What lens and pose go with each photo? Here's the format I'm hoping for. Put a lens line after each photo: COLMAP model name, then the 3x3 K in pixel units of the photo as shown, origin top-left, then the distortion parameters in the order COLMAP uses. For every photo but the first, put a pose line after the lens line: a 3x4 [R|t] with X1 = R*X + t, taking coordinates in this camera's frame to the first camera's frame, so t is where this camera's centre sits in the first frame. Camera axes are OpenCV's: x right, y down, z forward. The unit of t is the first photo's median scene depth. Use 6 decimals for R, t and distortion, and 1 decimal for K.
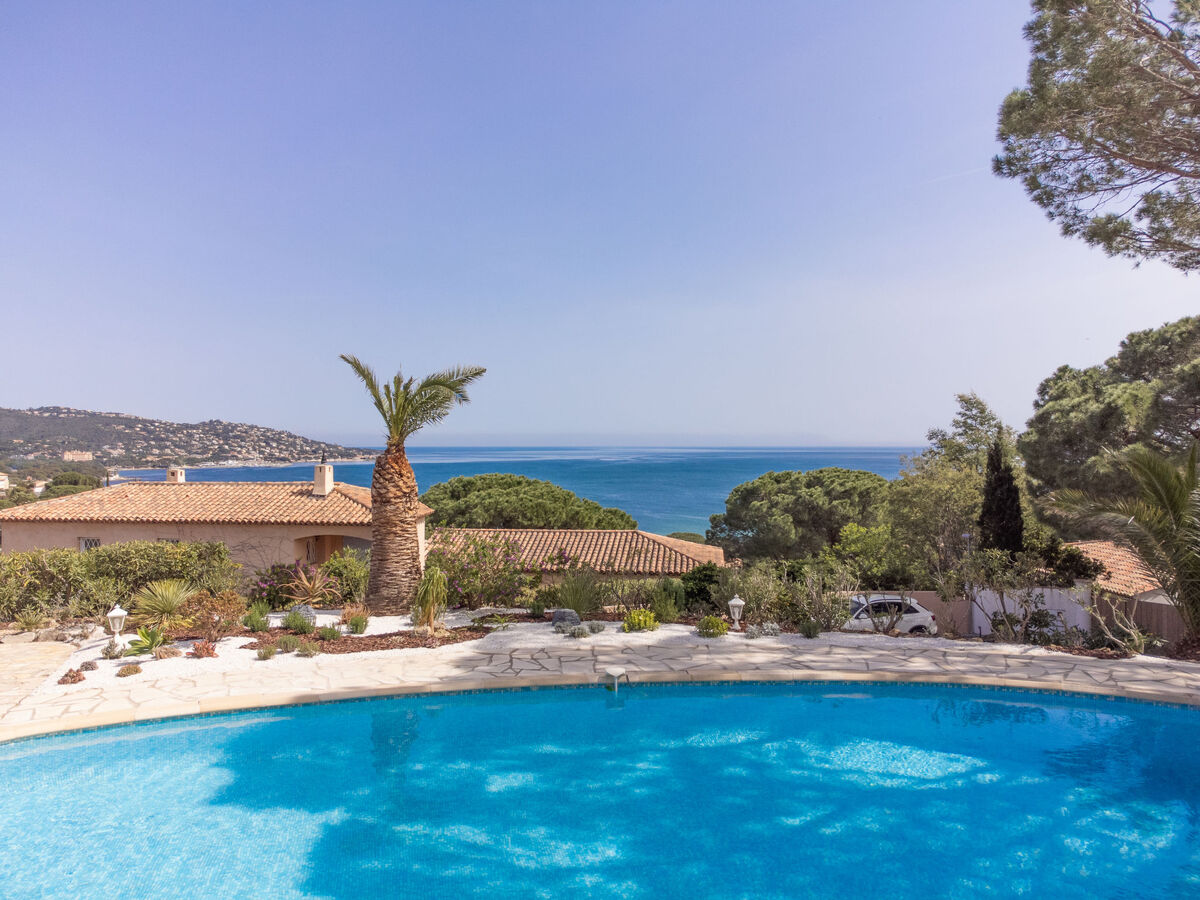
lens RADIAL K [[903.6, 0, 595.6], [0, 903.6, 448.9], [0, 0, 1]] dist [-0.001873, 0.042863]
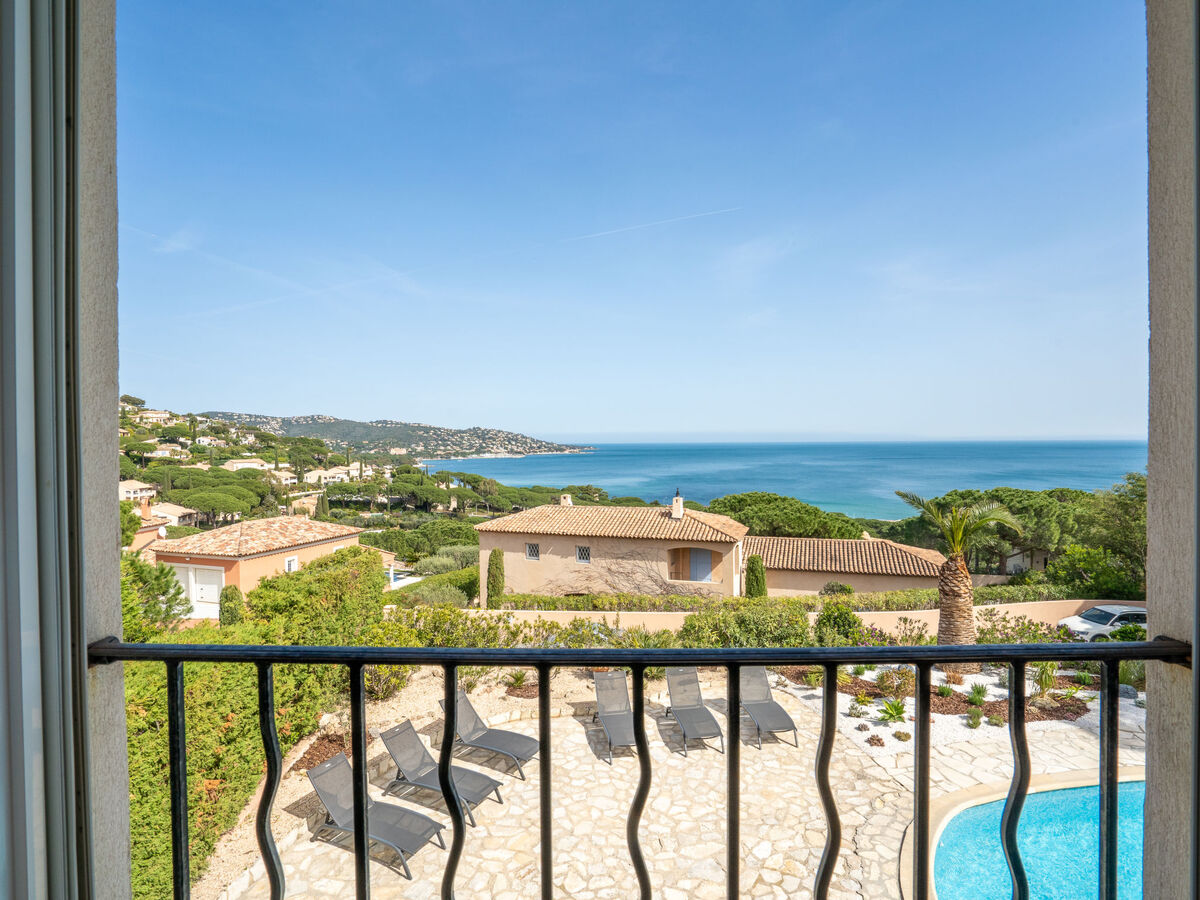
lens RADIAL K [[628.3, 0, 597.3], [0, 628.3, 448.0], [0, 0, 1]] dist [-0.068966, 0.030265]
pose [[0.978768, -0.005075, -0.204906, -0.173382], [0.006251, 0.999967, 0.005092, -0.055347], [0.204874, -0.006265, 0.978768, -0.029061]]
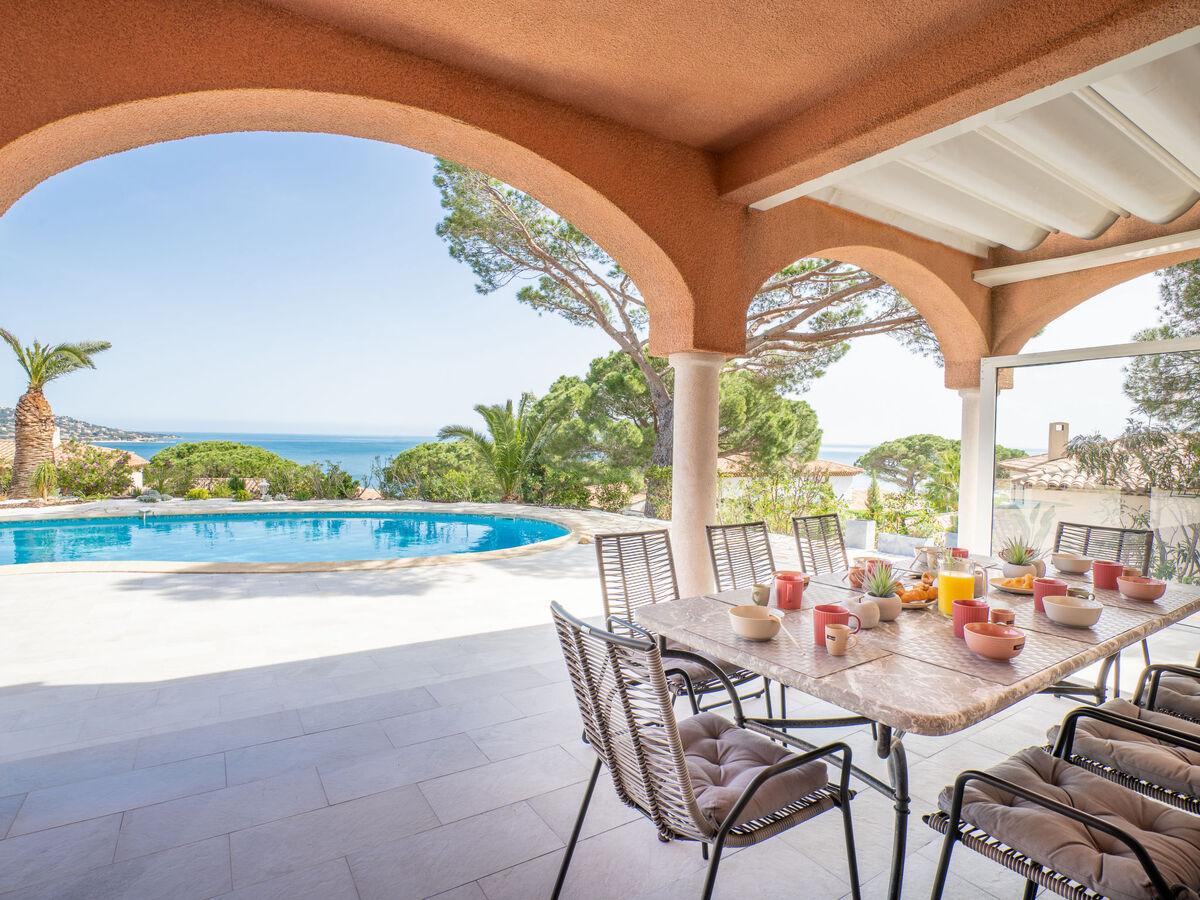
lens RADIAL K [[628.3, 0, 597.3], [0, 628.3, 448.0], [0, 0, 1]] dist [-0.068966, 0.030265]
pose [[0.925450, 0.011491, 0.378697, 0.078756], [-0.017242, 0.999782, 0.011800, 0.019800], [-0.378478, -0.017450, 0.925446, -0.087345]]
